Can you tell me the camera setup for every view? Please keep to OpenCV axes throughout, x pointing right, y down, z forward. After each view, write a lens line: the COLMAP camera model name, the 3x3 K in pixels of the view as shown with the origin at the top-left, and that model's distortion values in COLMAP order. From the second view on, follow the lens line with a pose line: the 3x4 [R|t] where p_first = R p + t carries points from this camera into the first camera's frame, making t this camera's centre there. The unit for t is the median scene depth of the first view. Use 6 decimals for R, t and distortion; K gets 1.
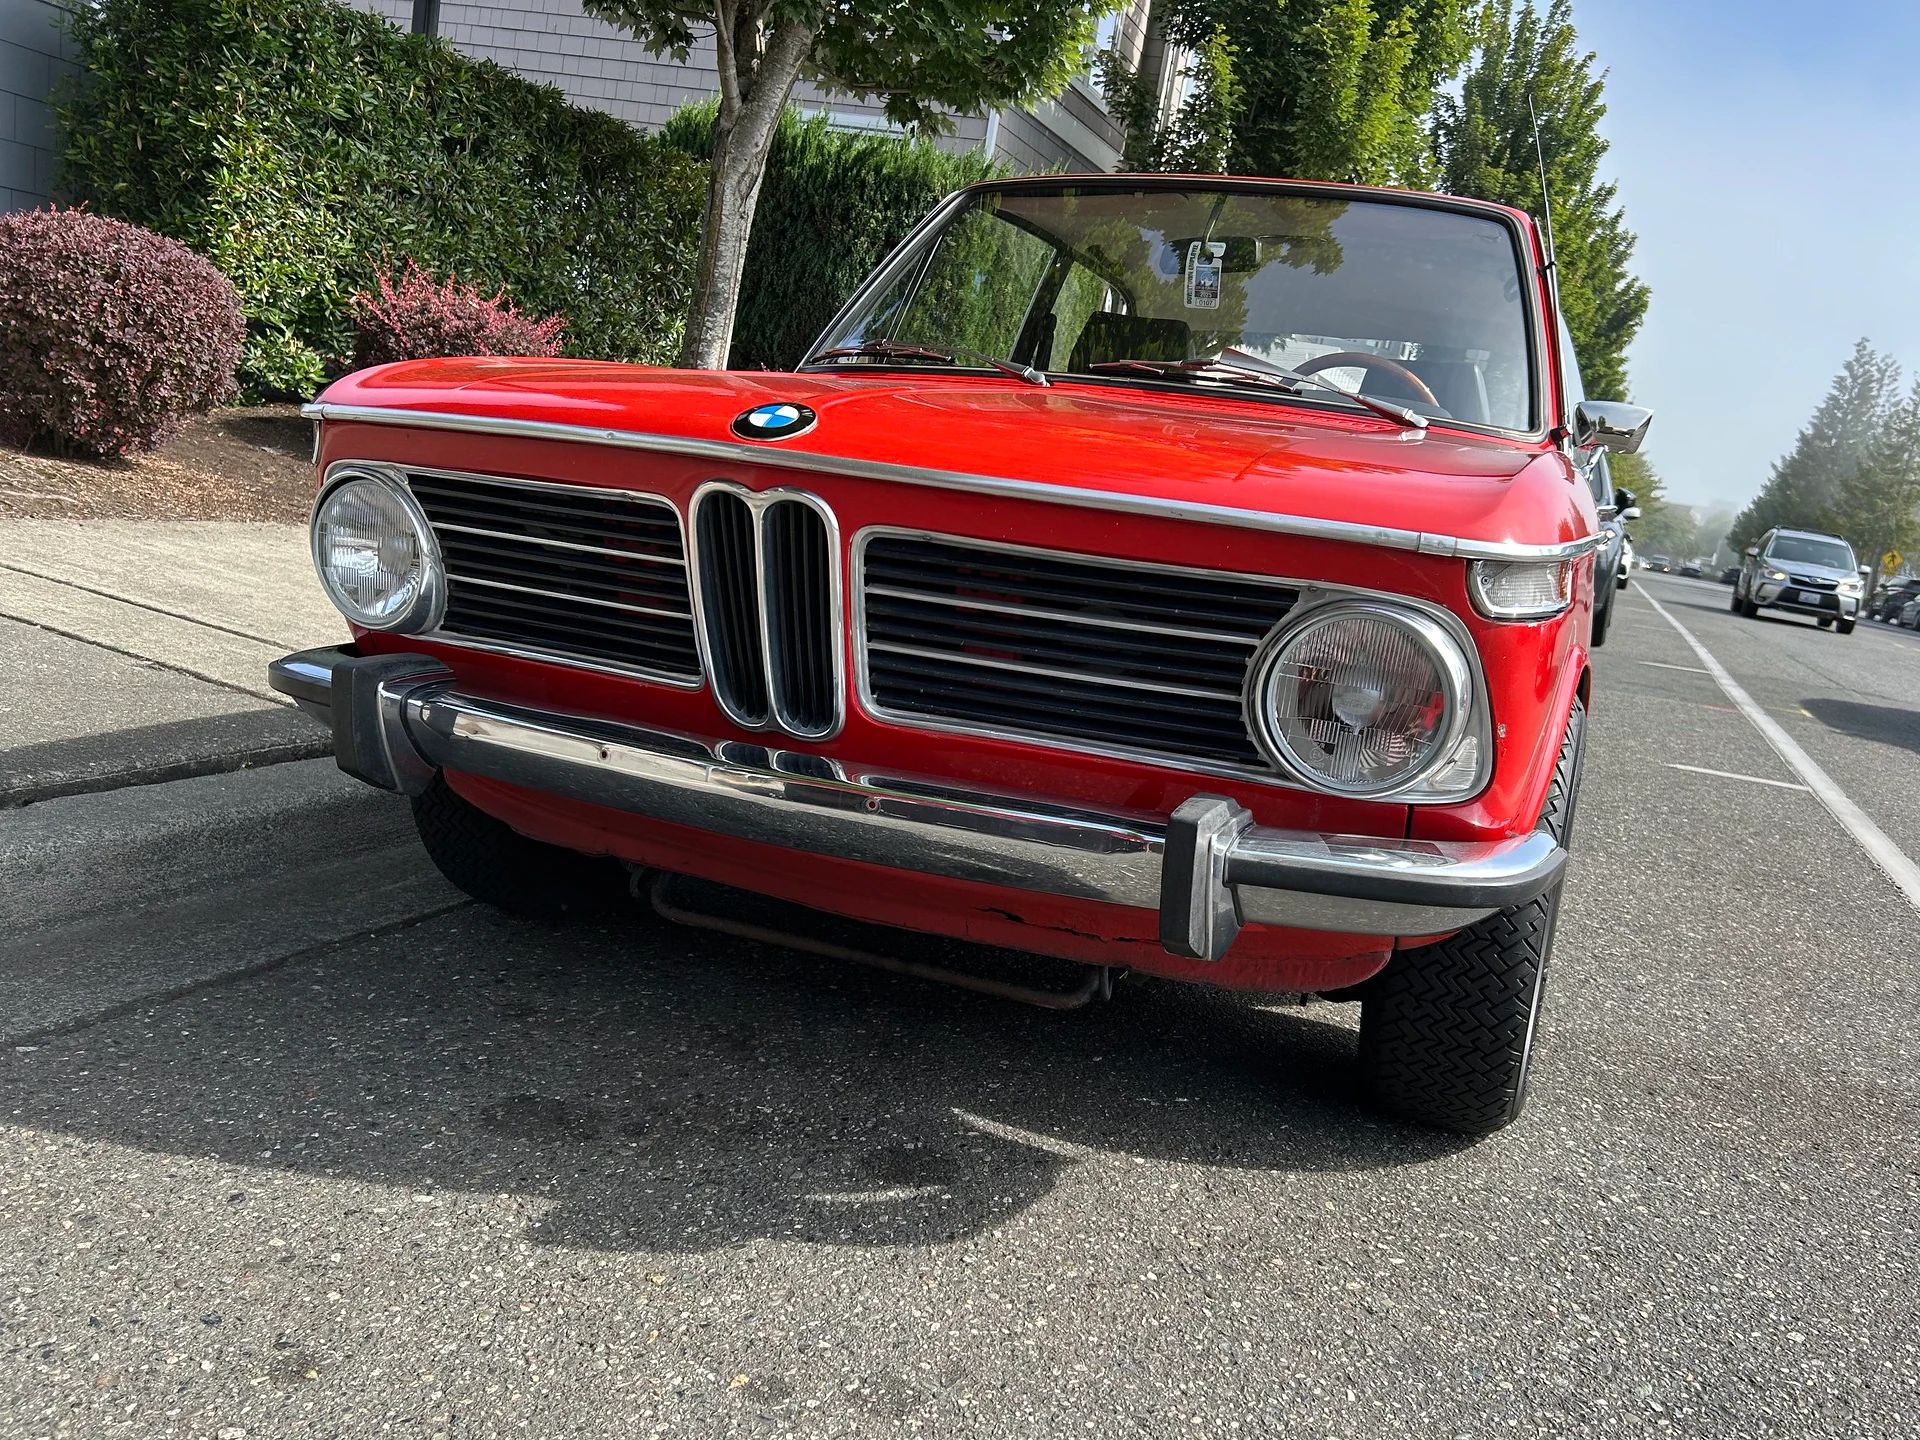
lens RADIAL K [[1548.8, 0, 983.1], [0, 1548.8, 722.0], [0, 0, 1]] dist [0.050242, -0.049785]
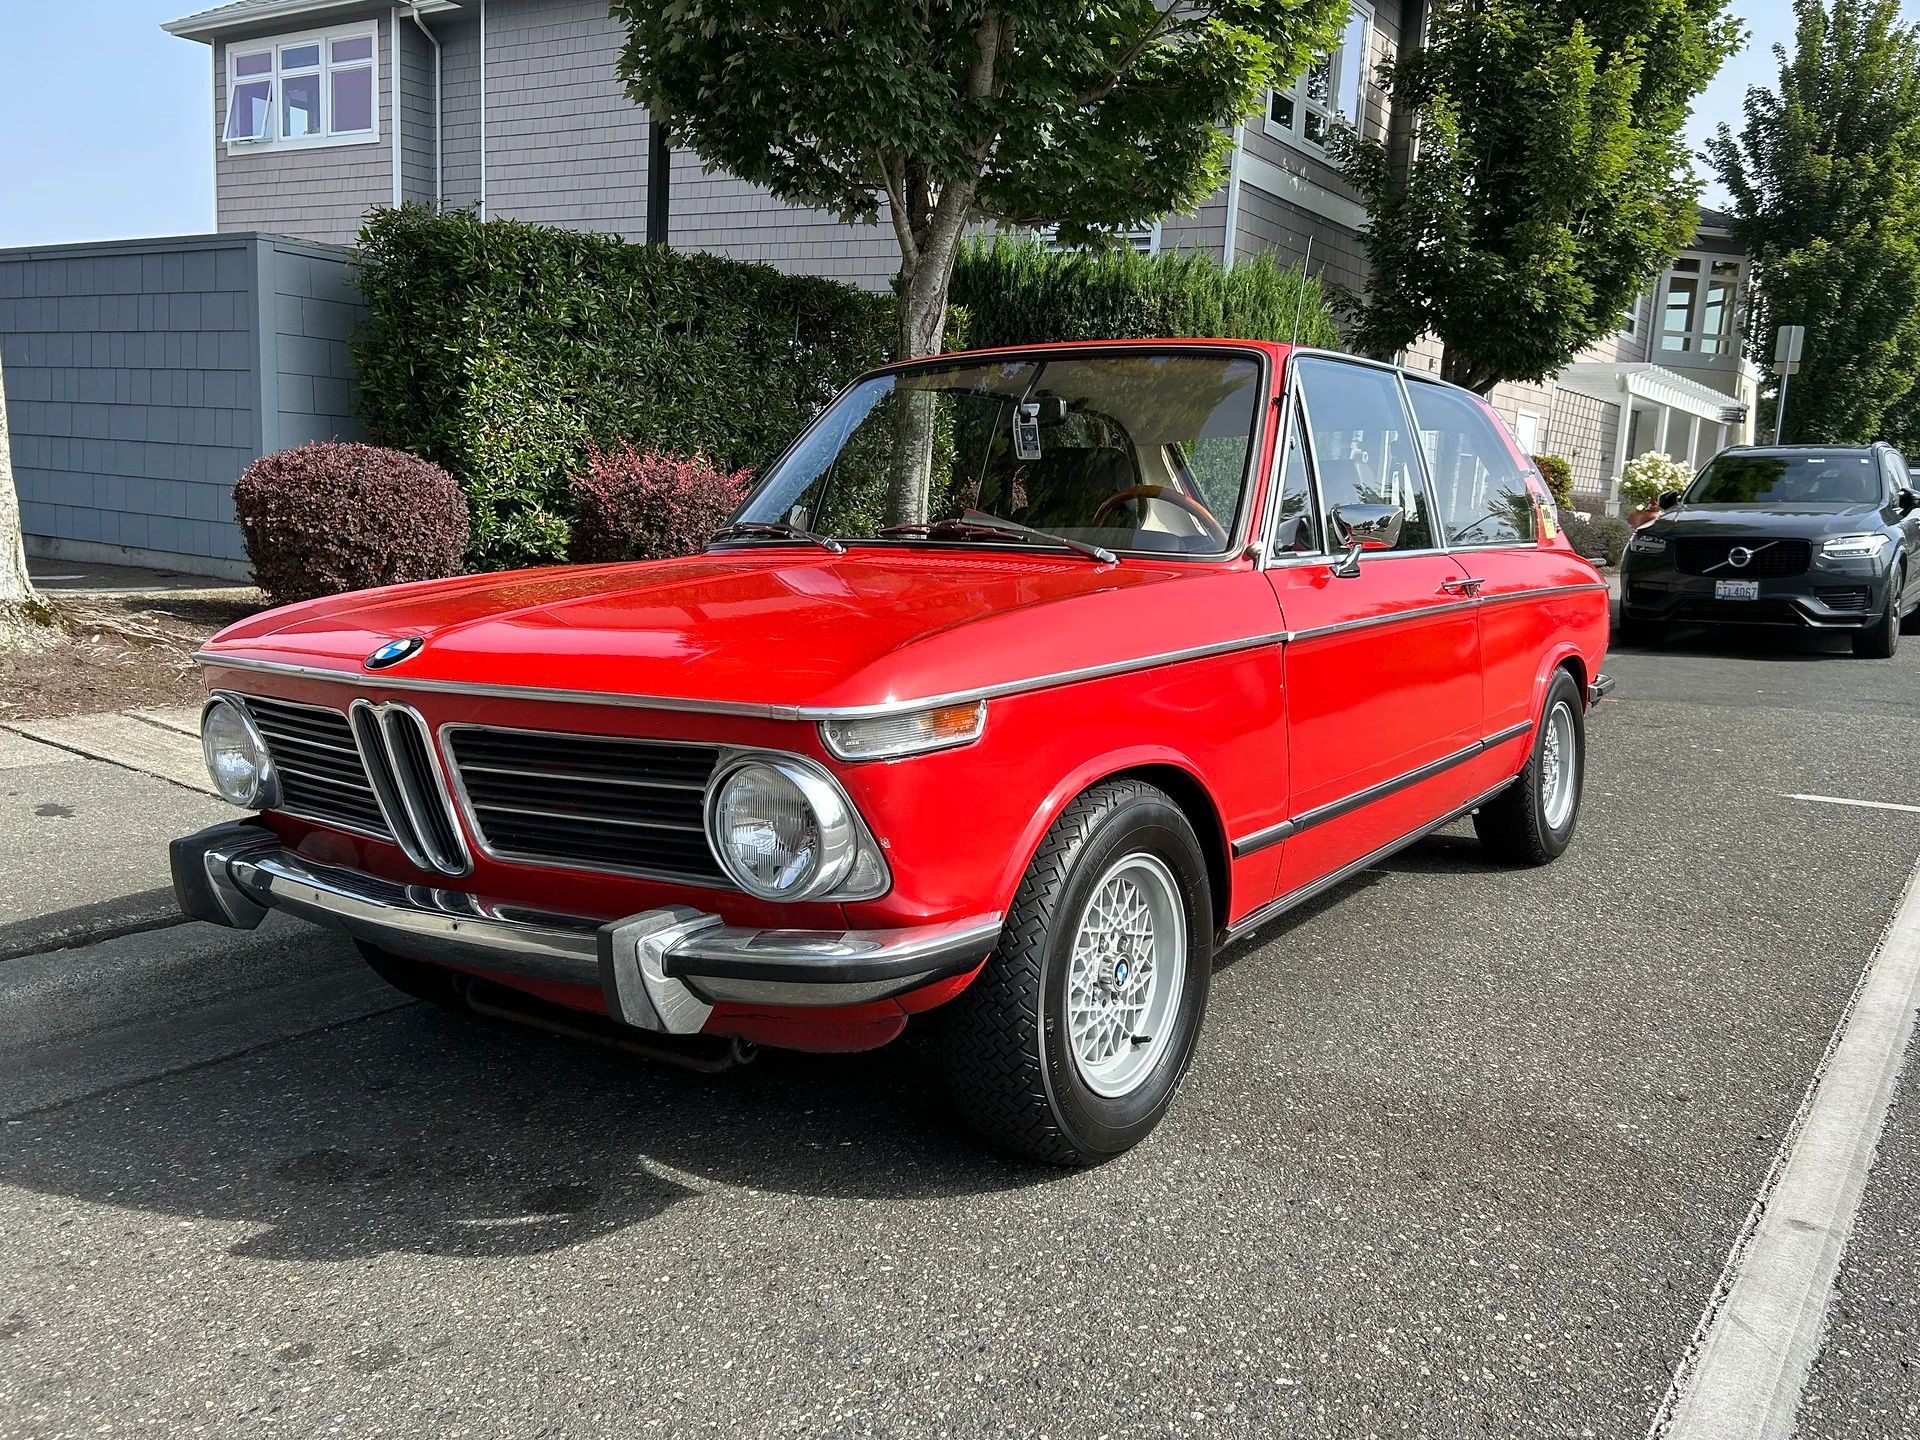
lens RADIAL K [[1581.6, 0, 1097.1], [0, 1581.6, 656.4], [0, 0, 1]] dist [0.061804, -0.059593]
pose [[0.971190, -0.086395, -0.222095, 0.235669], [0.069859, 0.994241, -0.081273, -0.008566], [0.227838, 0.063416, 0.971632, -0.074579]]
